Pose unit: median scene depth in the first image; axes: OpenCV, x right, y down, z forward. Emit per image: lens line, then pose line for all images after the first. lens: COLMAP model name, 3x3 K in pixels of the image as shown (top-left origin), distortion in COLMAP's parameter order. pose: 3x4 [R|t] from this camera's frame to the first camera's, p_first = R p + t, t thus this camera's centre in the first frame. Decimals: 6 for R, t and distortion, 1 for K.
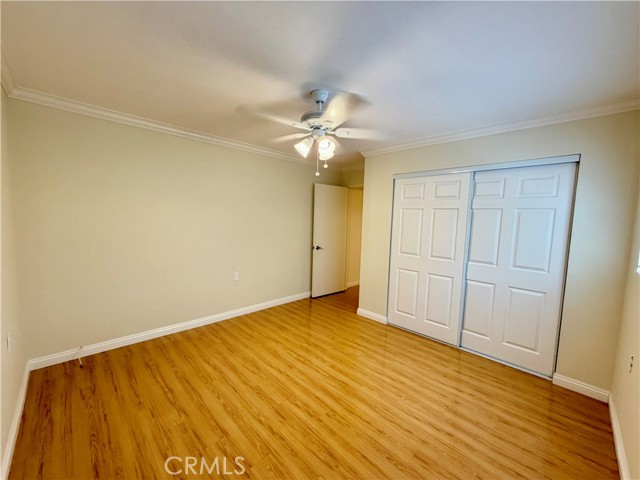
lens RADIAL K [[256.3, 0, 318.5], [0, 256.3, 240.1], [0, 0, 1]] dist [-0.000692, 0.000071]
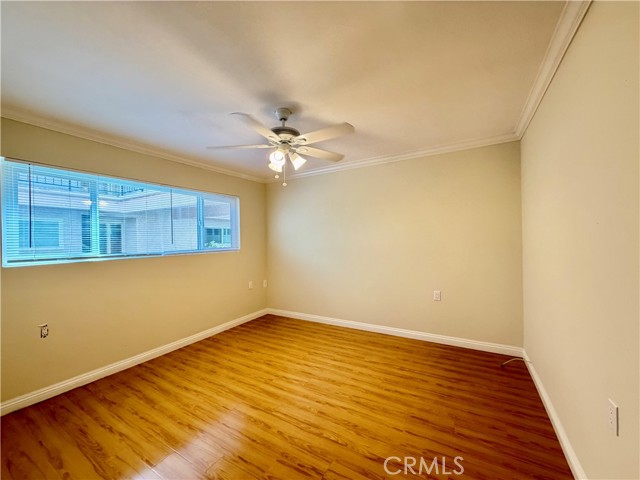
lens RADIAL K [[256.3, 0, 318.5], [0, 256.3, 240.1], [0, 0, 1]] dist [-0.000692, 0.000071]
pose [[-0.968439, -0.010920, -0.249010, 0.115044], [-0.032533, 0.996031, 0.082845, -0.111691], [0.247117, 0.088331, -0.964951, 1.928108]]
